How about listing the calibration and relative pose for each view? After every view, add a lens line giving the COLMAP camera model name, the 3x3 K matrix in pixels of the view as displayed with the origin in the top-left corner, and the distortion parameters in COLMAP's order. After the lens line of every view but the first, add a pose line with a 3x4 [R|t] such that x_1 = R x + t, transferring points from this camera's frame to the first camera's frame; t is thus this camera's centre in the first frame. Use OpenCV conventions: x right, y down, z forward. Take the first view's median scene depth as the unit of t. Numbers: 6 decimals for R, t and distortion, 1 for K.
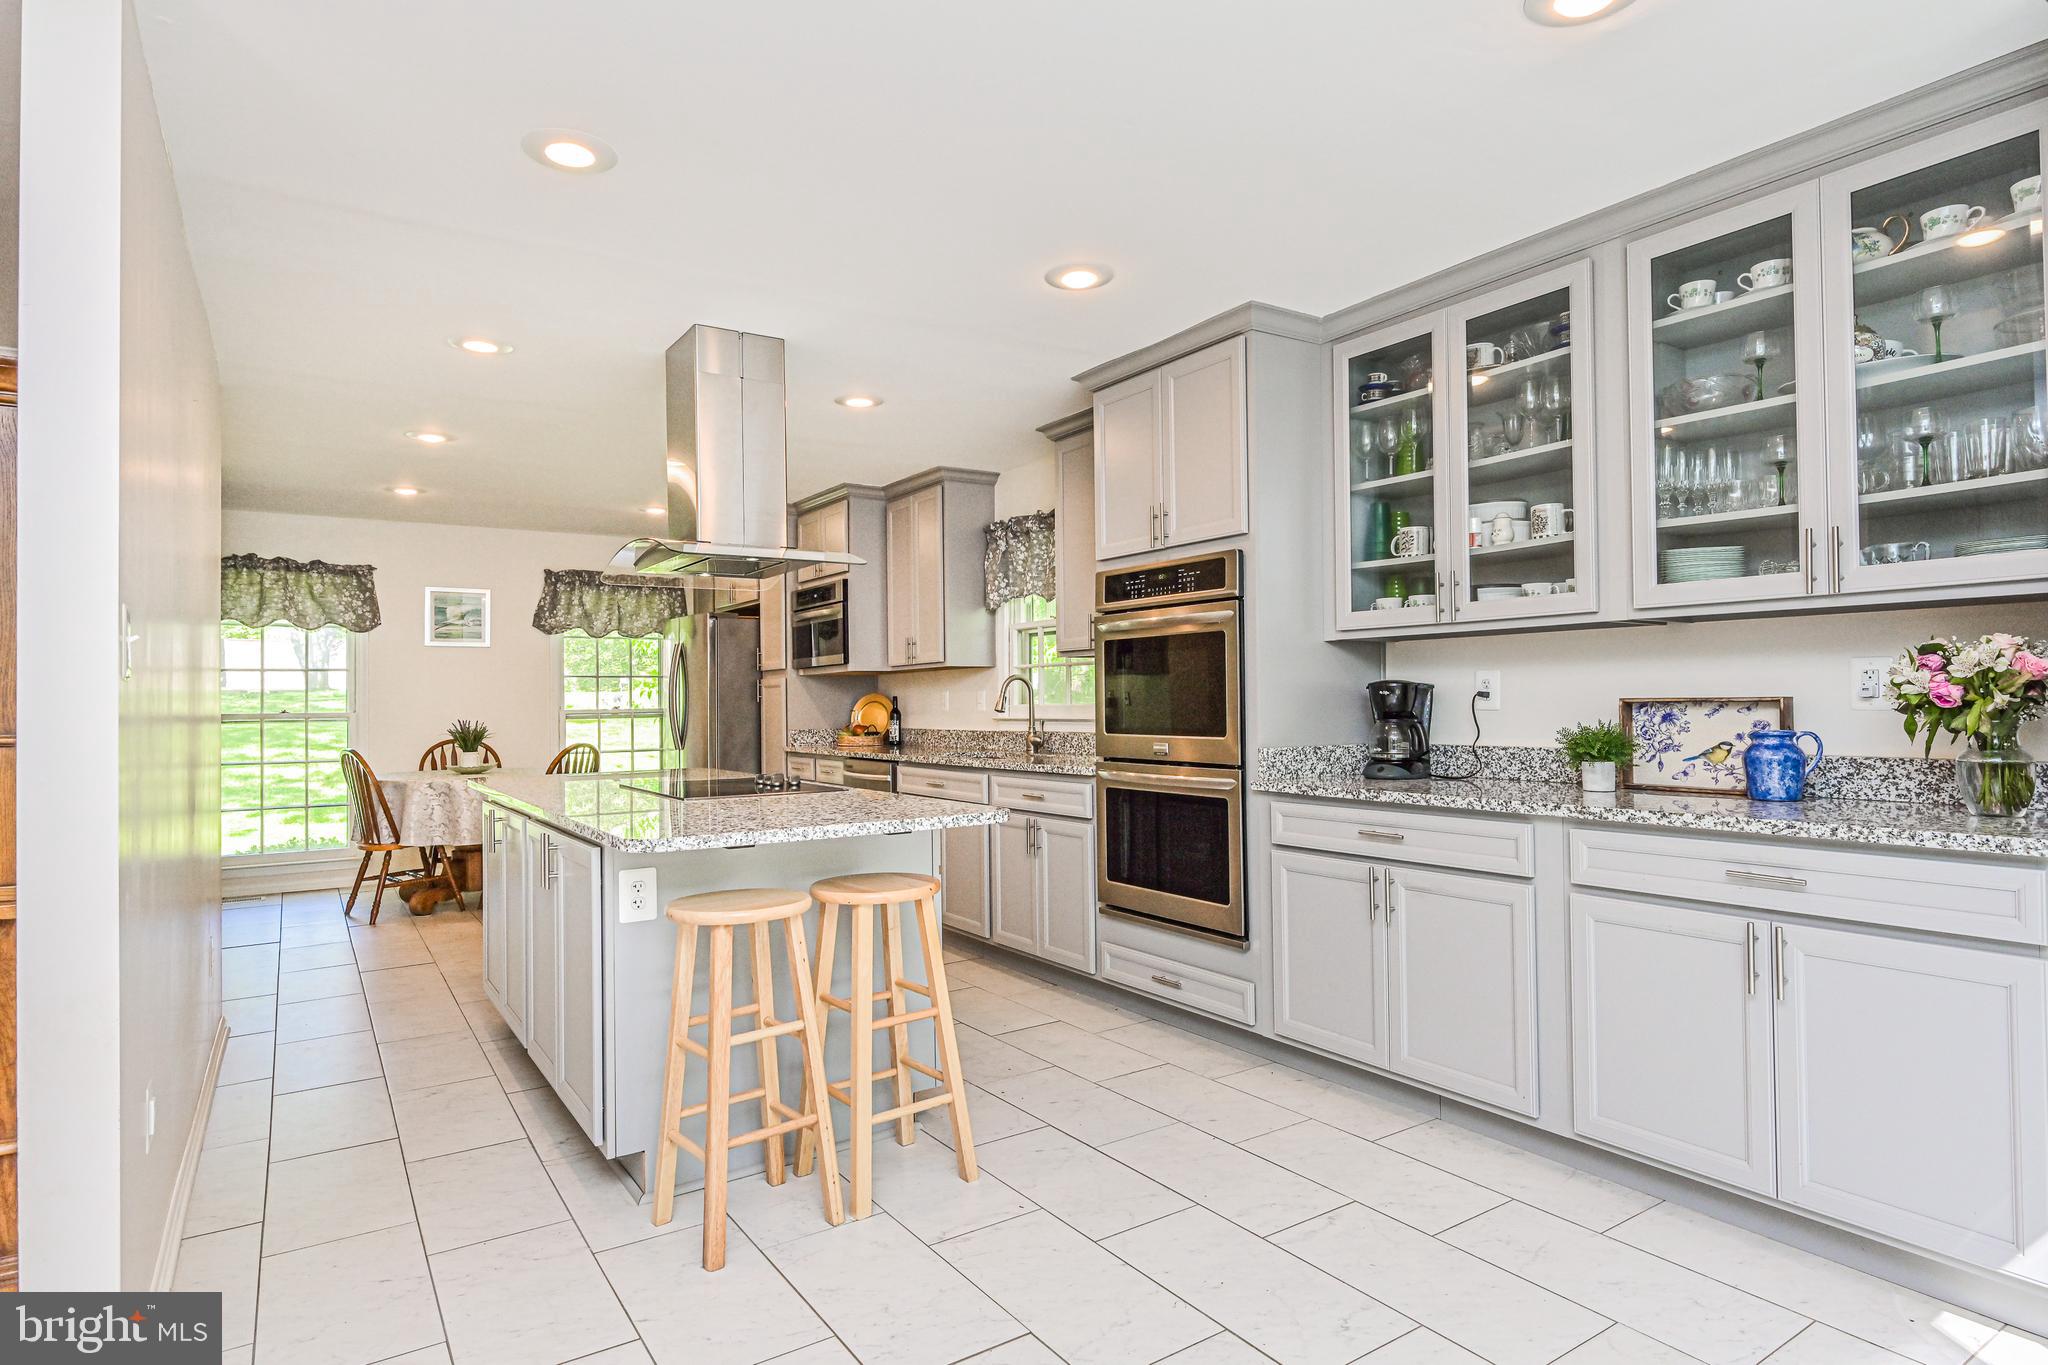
lens RADIAL K [[1121.1, 0, 1024.0], [0, 1121.1, 682.5], [0, 0, 1]] dist [0.003057, 0.000618]
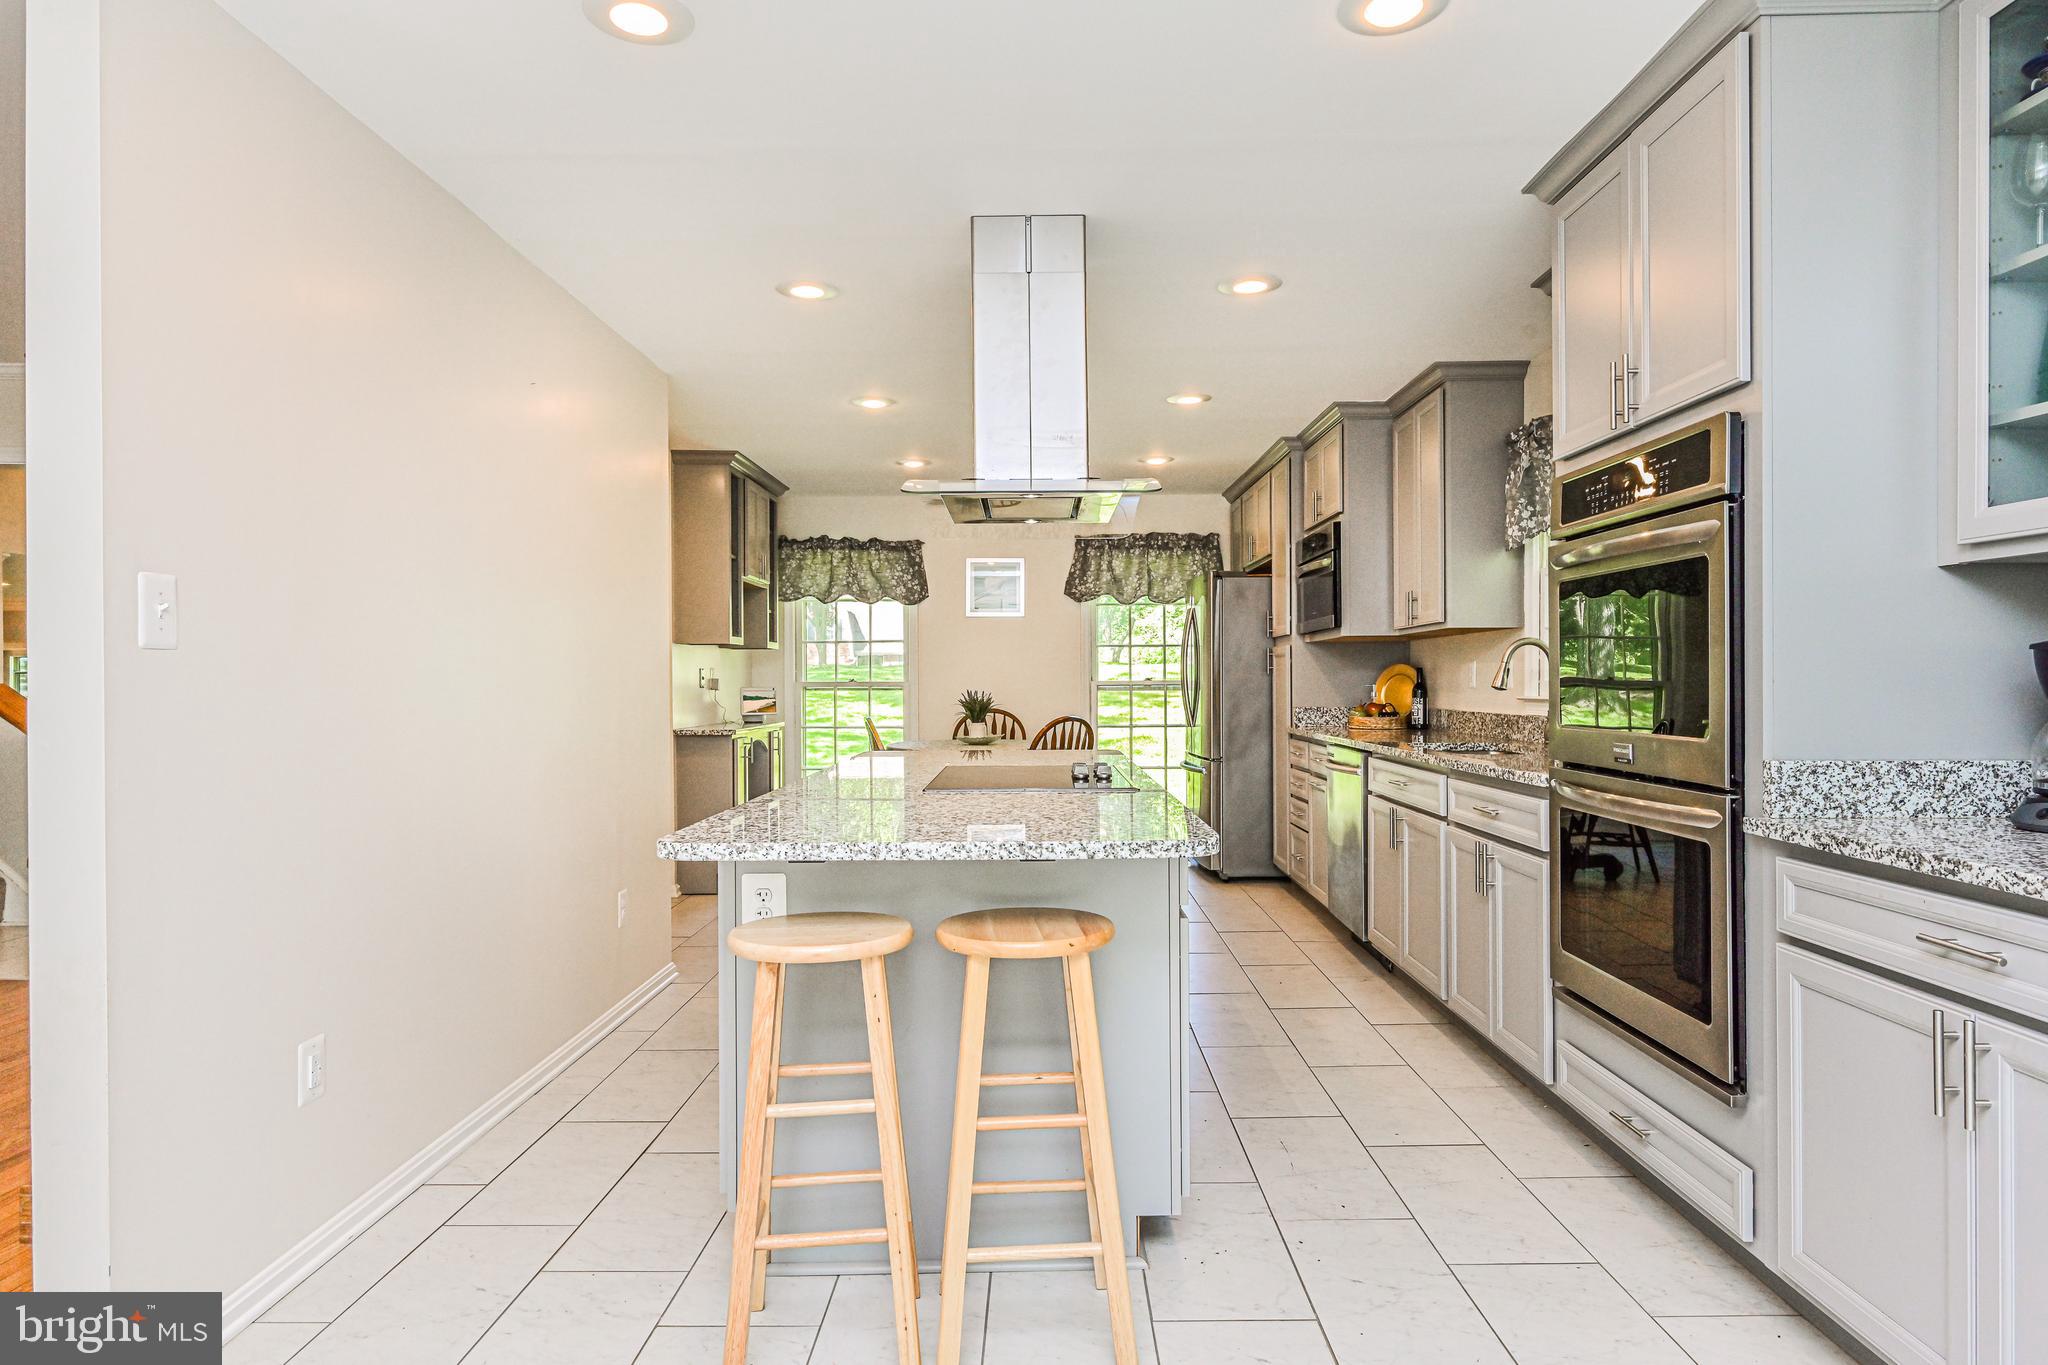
lens RADIAL K [[1183.8, 0, 1024.0], [0, 1183.8, 682.5], [0, 0, 1]] dist [-0.001880, 0.000635]
pose [[0.828248, 0.010204, -0.560268, 0.140691], [0.003612, 0.999716, 0.023547, 0.002330], [0.560350, -0.021527, 0.827976, 0.178615]]
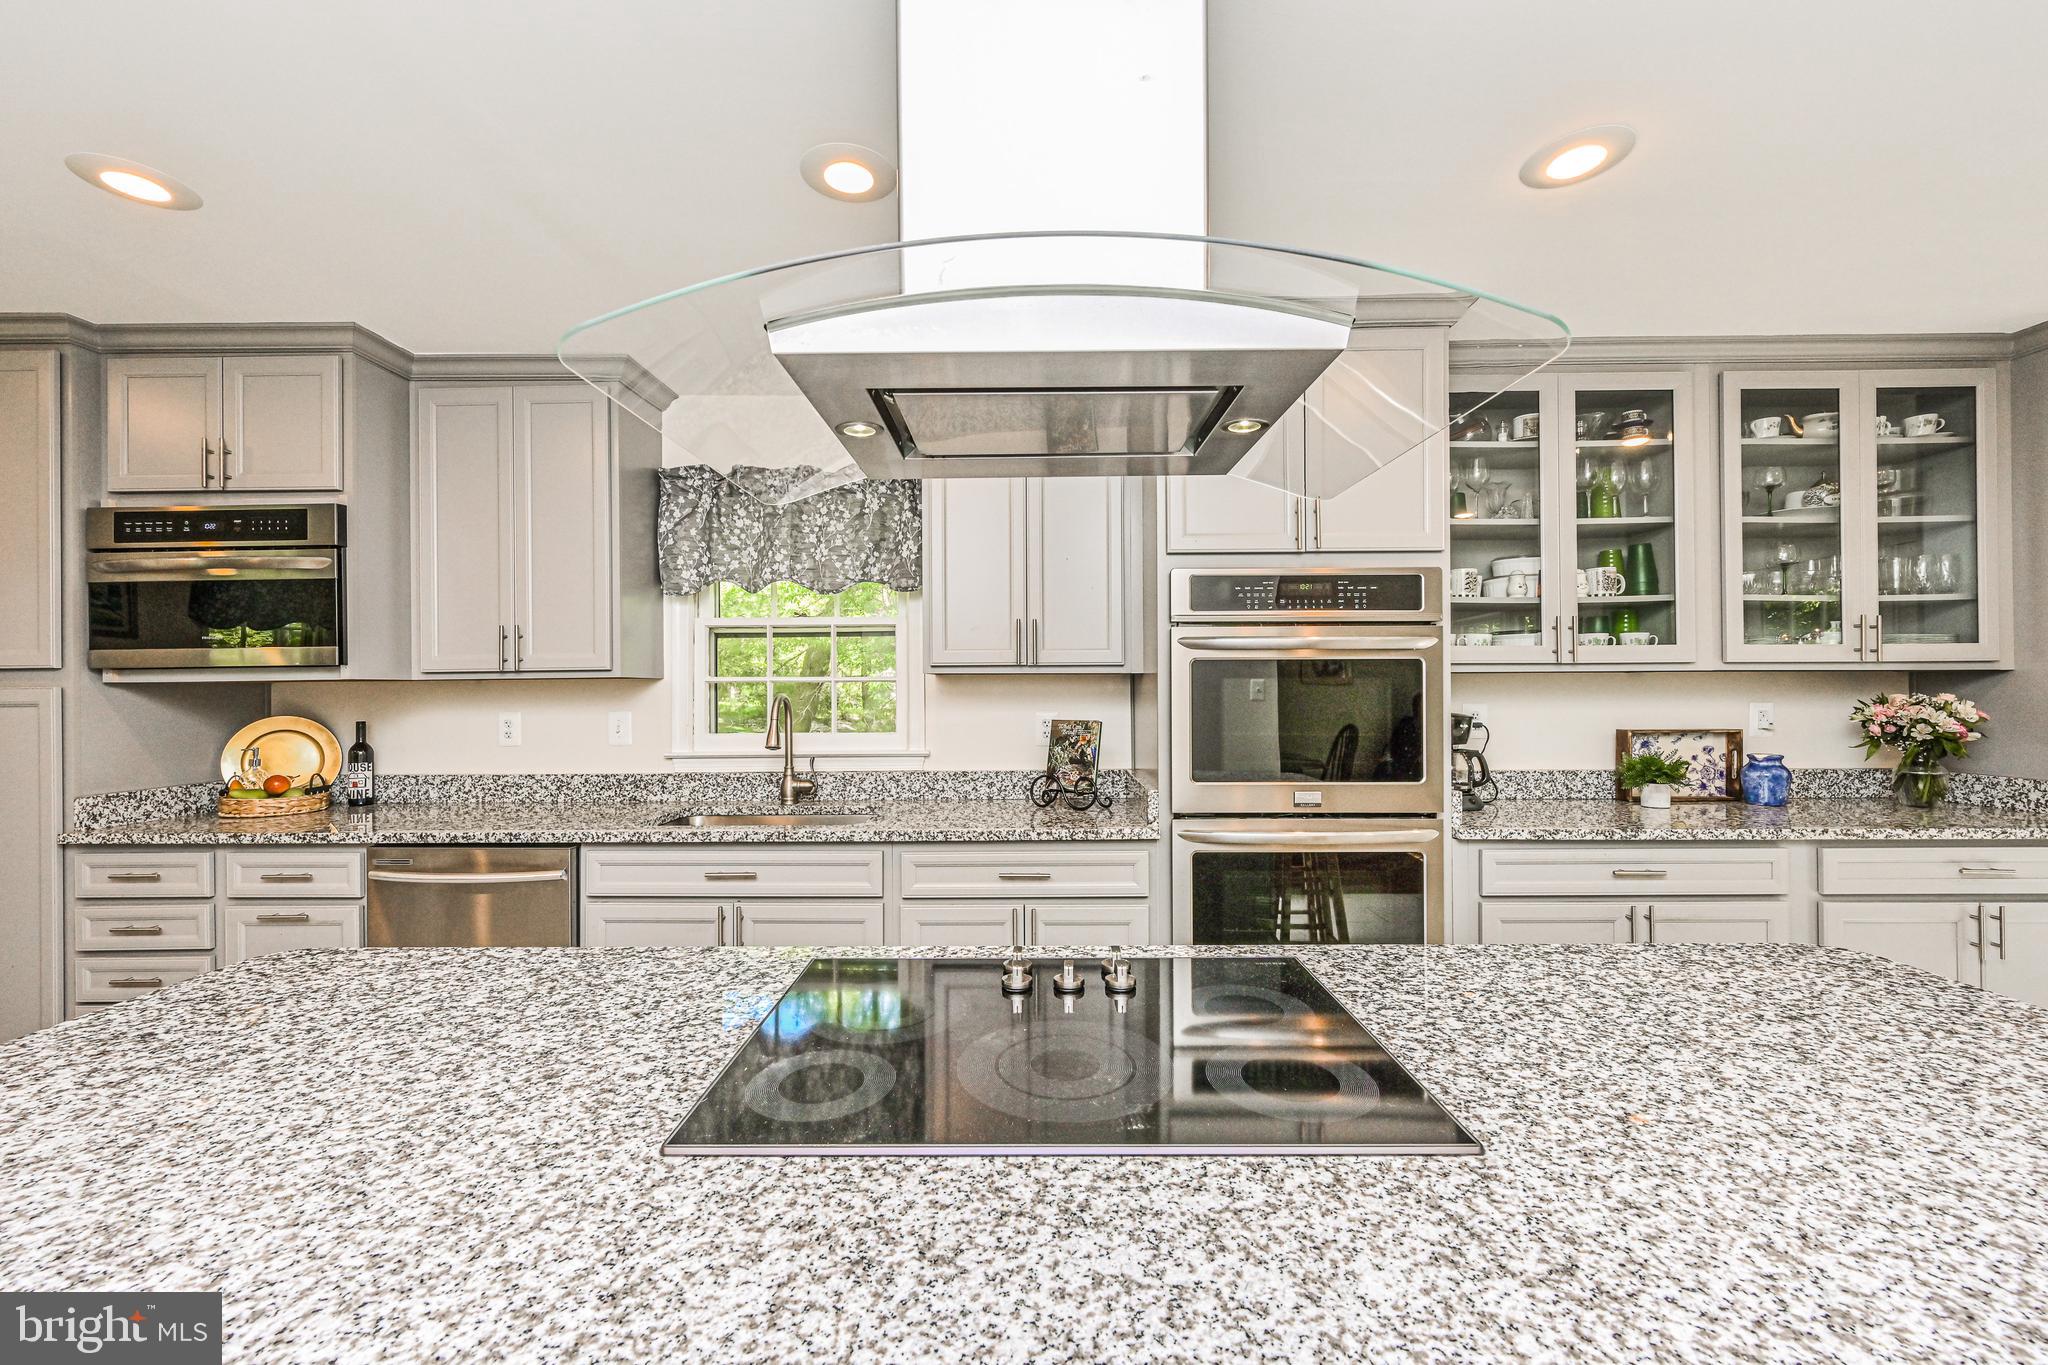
lens RADIAL K [[823.5, 0, 1024.0], [0, 823.5, 682.5], [0, 0, 1]] dist [0.002632, 0.000442]
pose [[0.558358, 0.014621, 0.829471, -0.321648], [-0.015231, 0.999857, -0.007372, -0.011506], [-0.829460, -0.008518, 0.558501, 0.550730]]
